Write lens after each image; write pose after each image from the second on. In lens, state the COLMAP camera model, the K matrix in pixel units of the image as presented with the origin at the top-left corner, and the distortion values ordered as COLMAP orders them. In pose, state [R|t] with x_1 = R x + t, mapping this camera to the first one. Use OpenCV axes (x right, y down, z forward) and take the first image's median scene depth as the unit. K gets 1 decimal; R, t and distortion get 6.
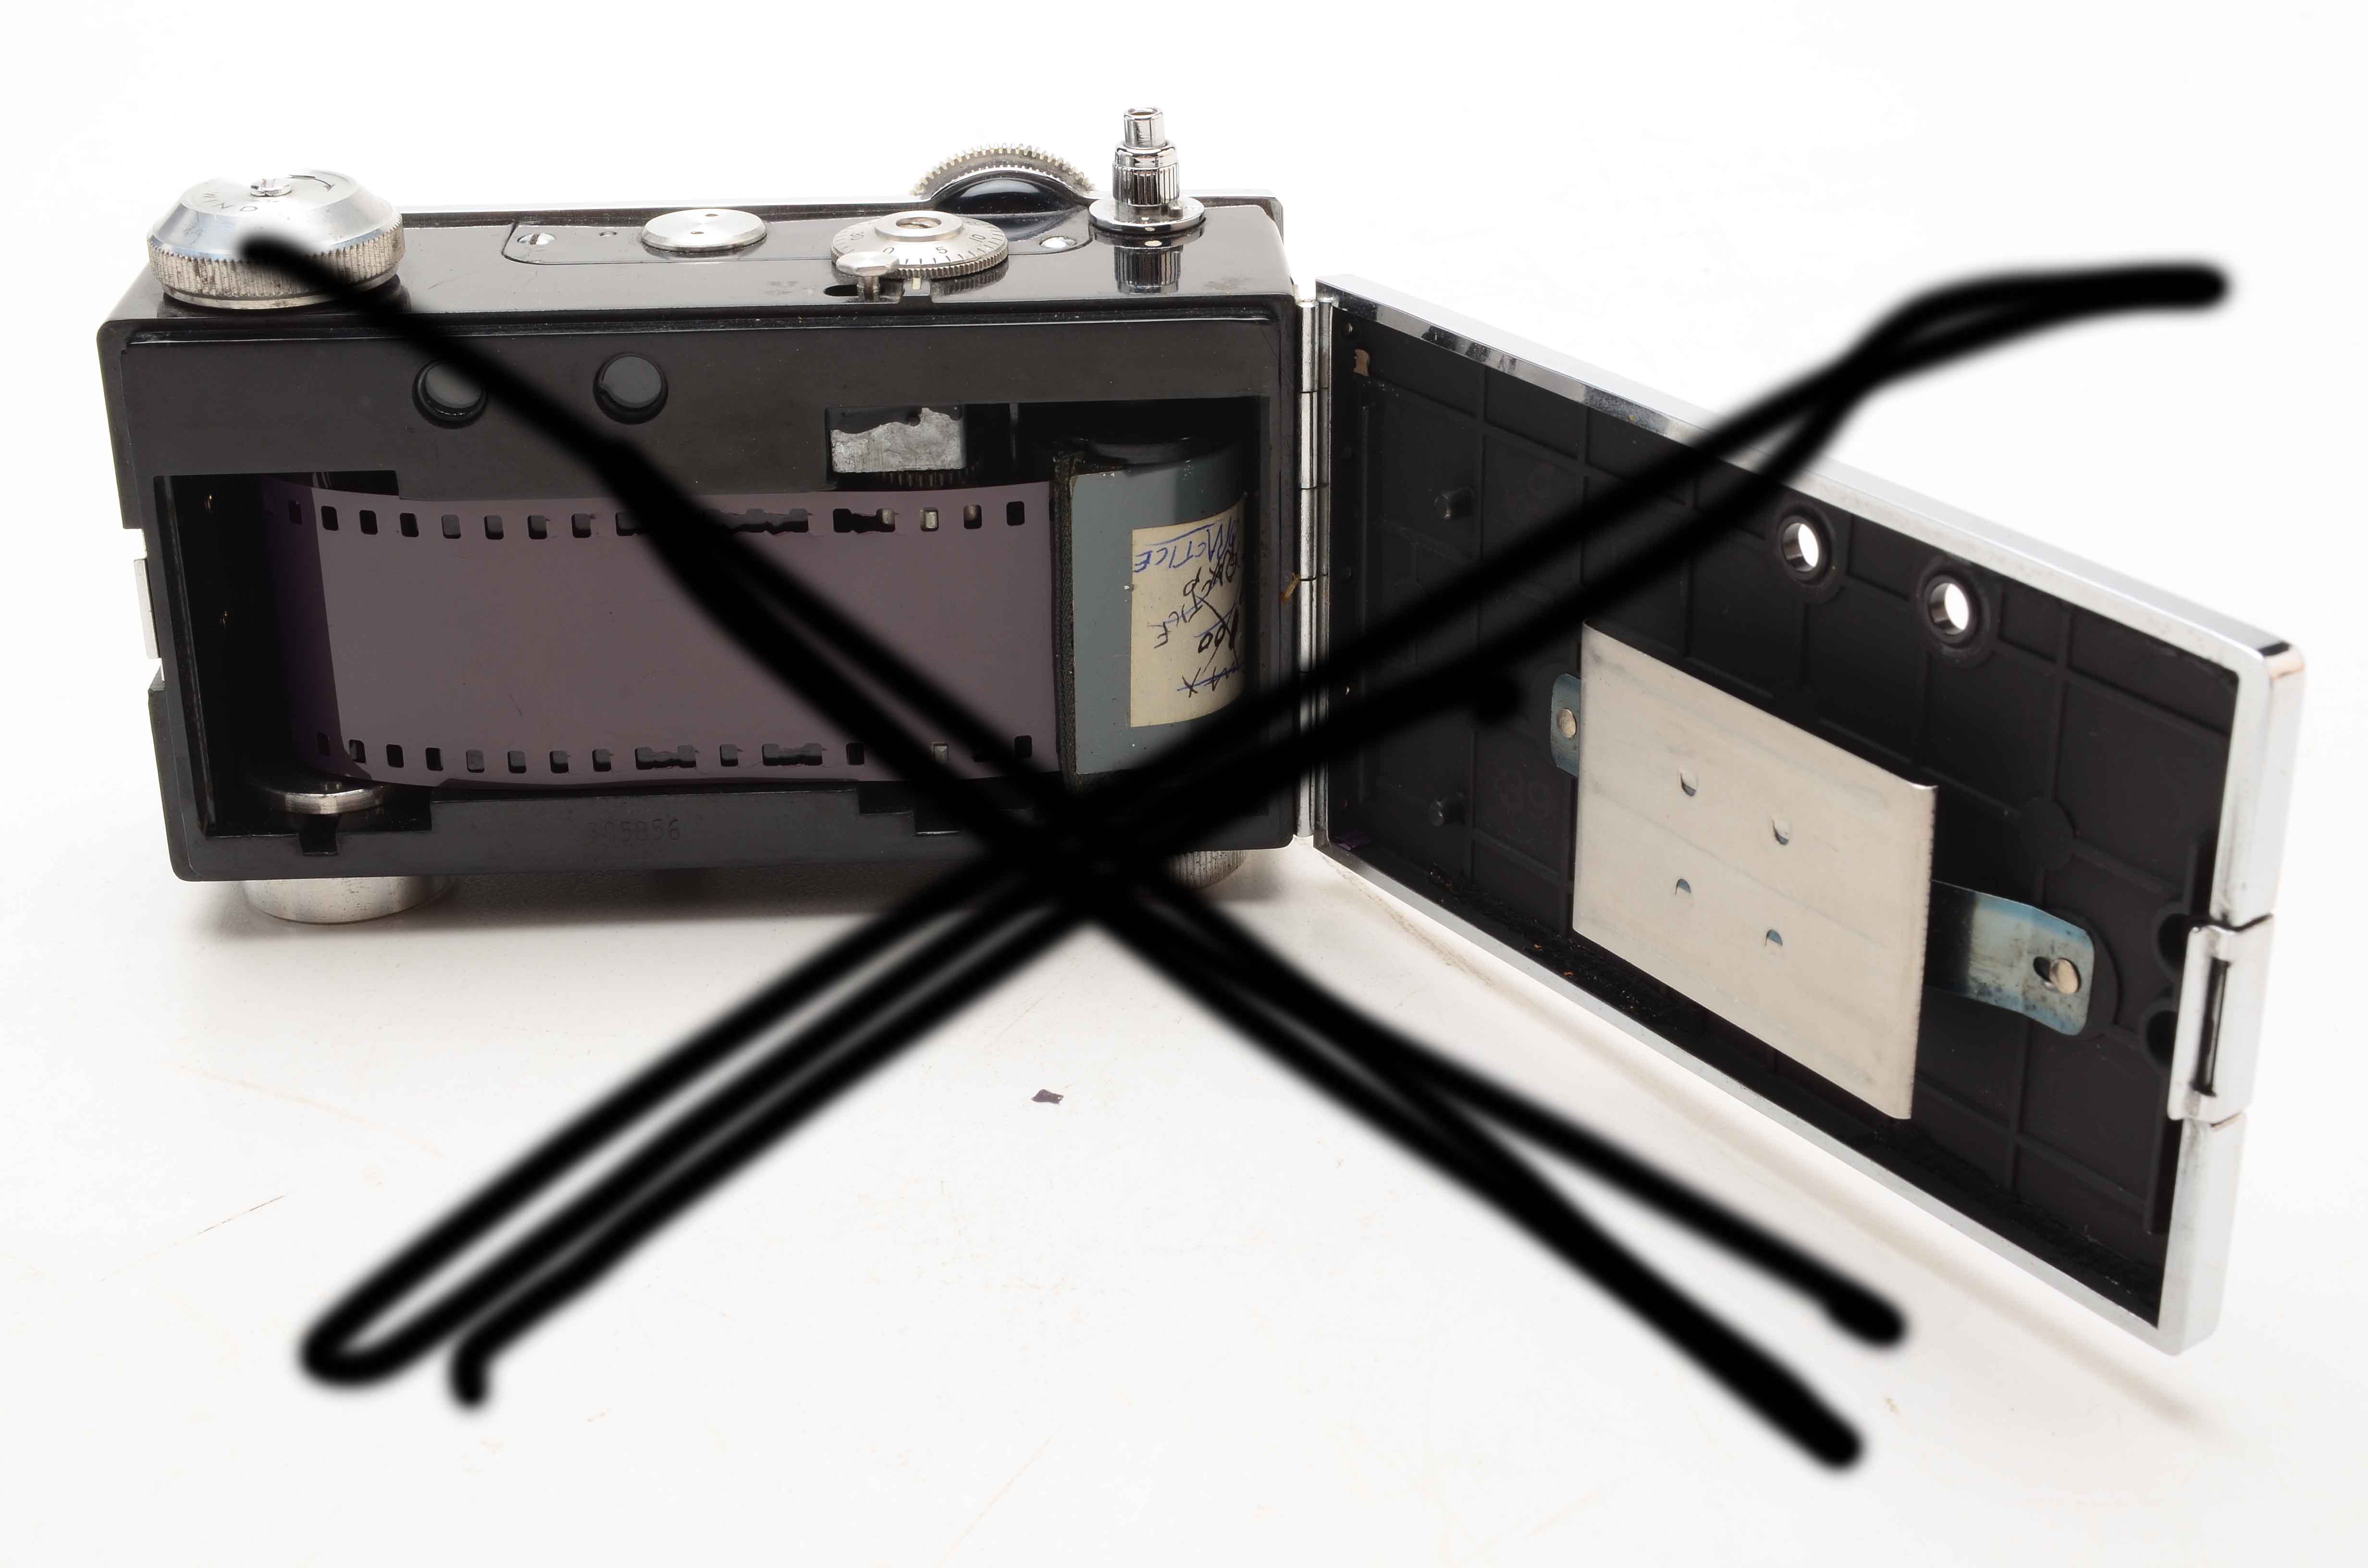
lens RADIAL K [[3556.5, 0, 1184.0], [0, 3556.5, 784.0], [0, 0, 1]] dist [-0.029023, -0.032079]
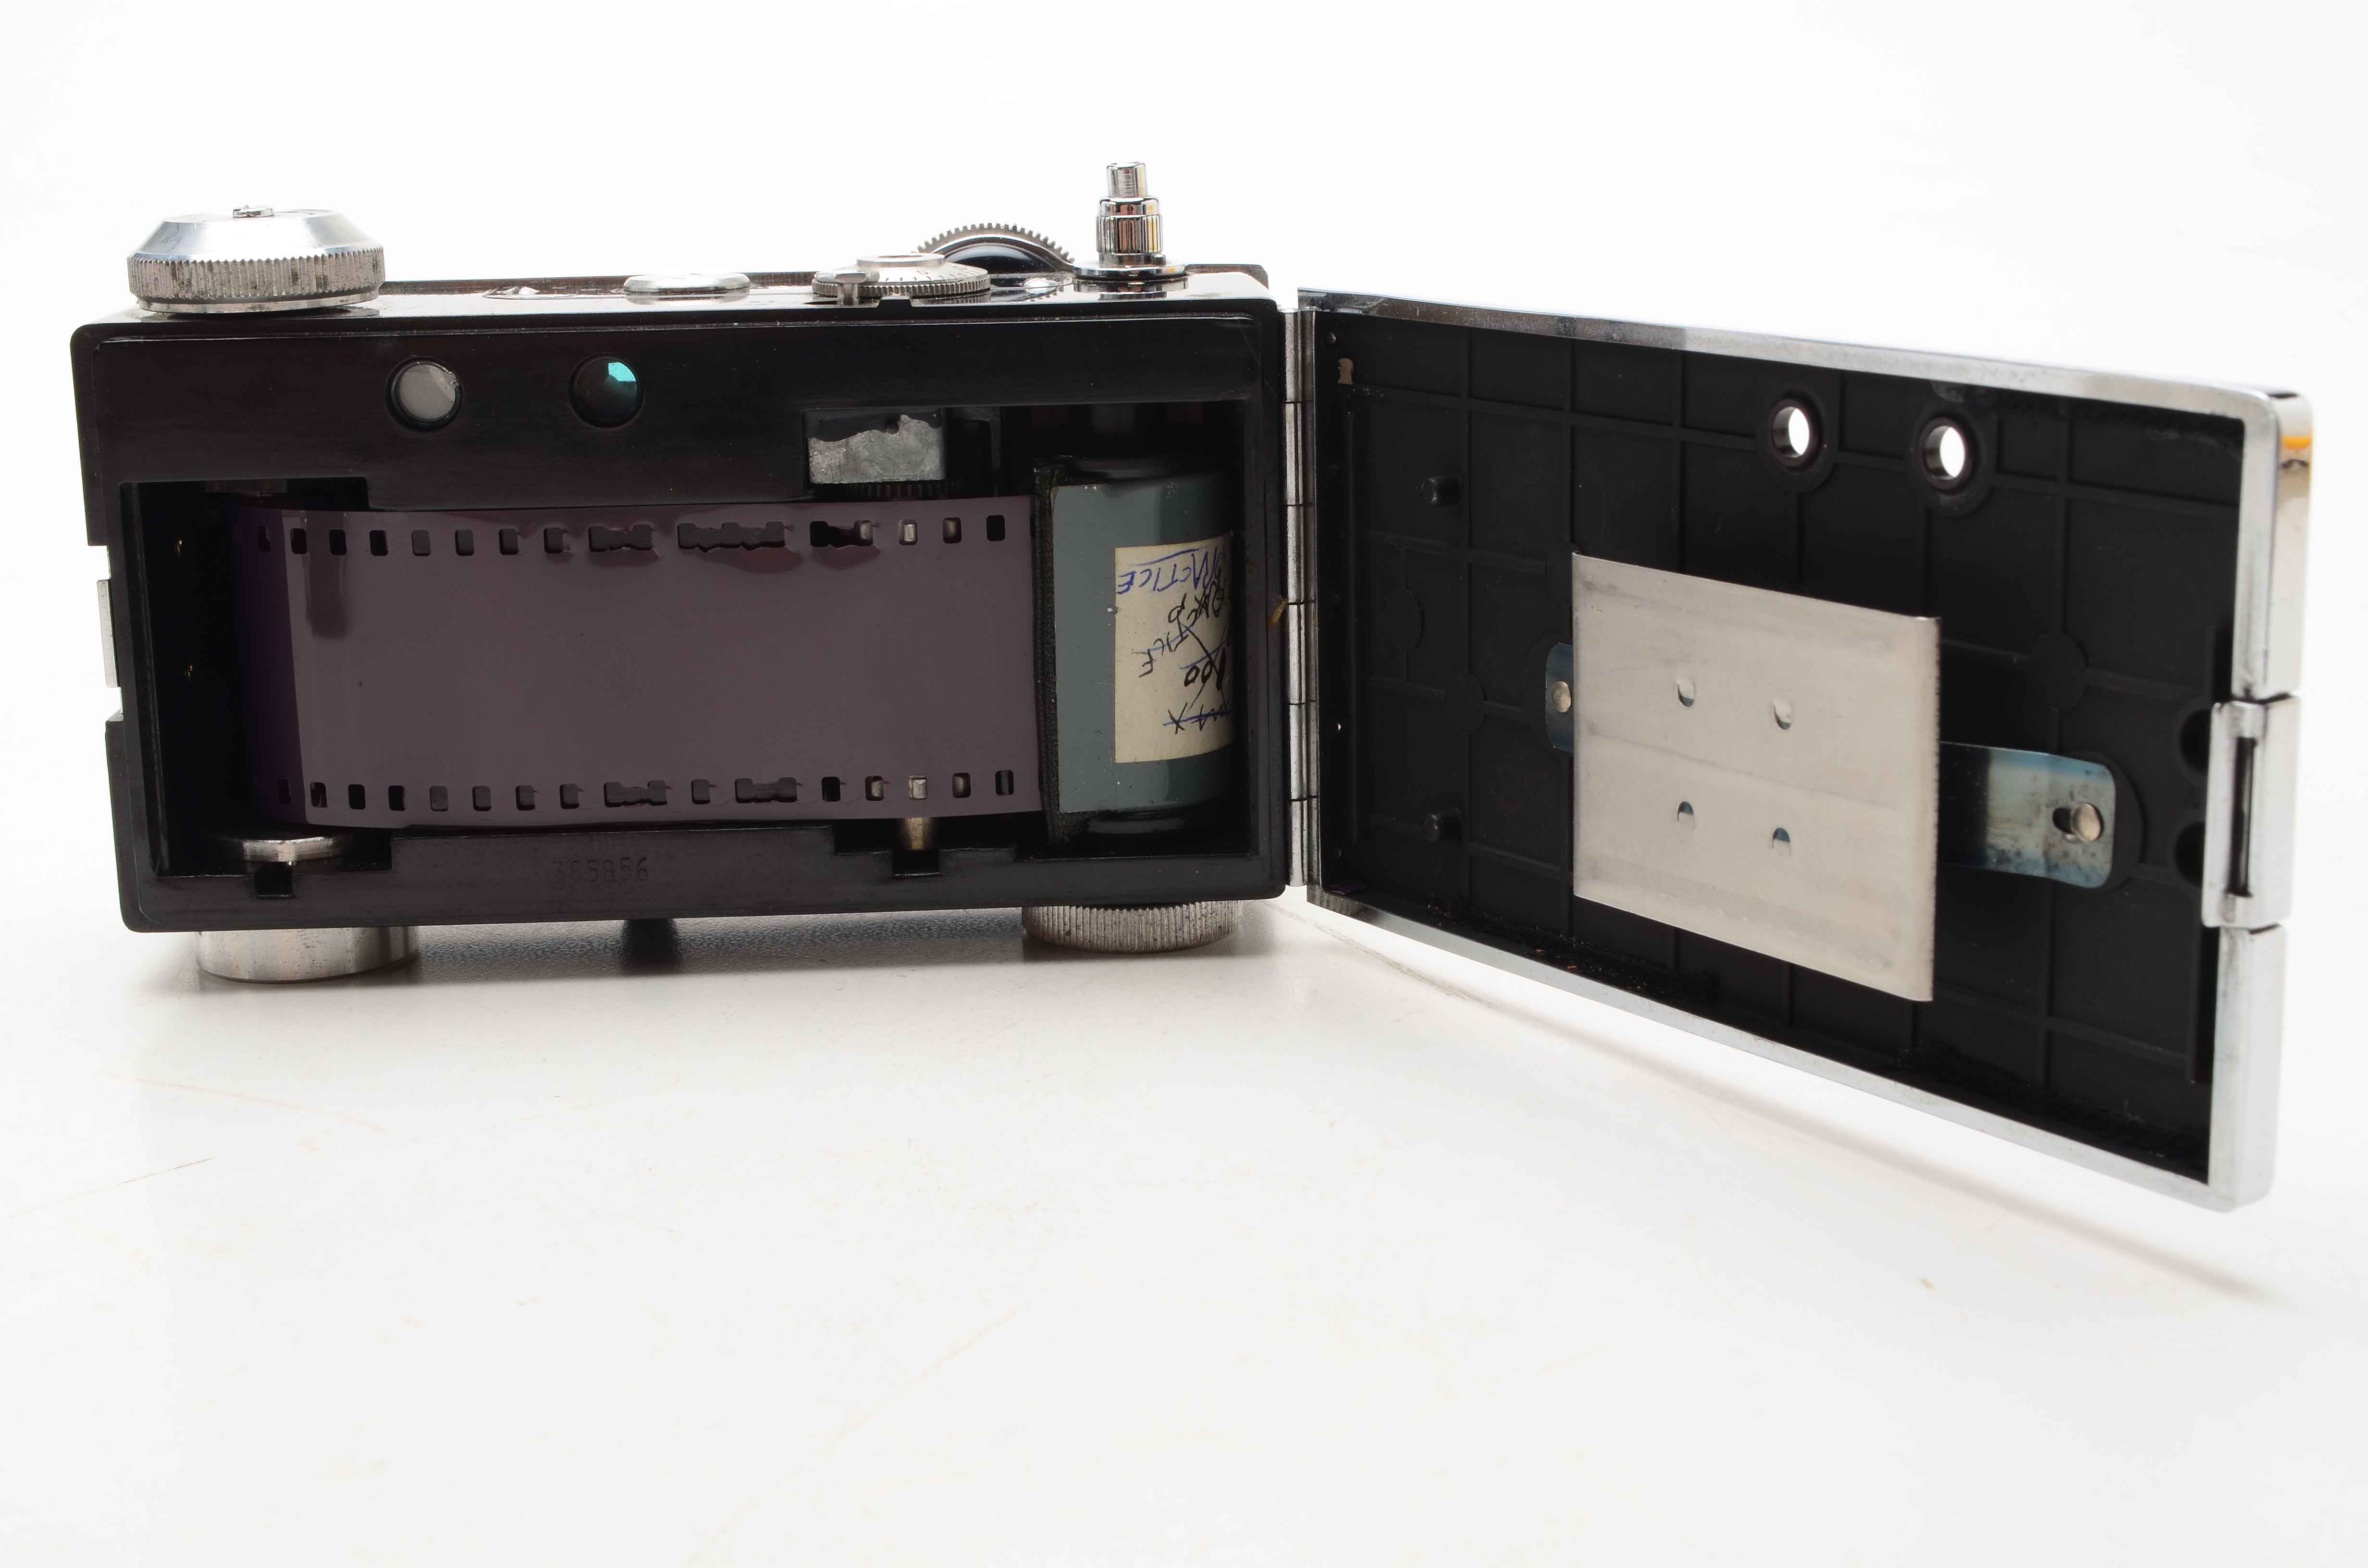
lens RADIAL K [[3556.5, 0, 1184.0], [0, 3556.5, 784.0], [0, 0, 1]] dist [-0.029023, -0.032079]
pose [[0.999924, -0.009052, -0.008324, 0.012193], [0.007193, 0.979536, -0.201140, 0.192429], [0.009974, 0.201065, 0.979527, 0.053965]]
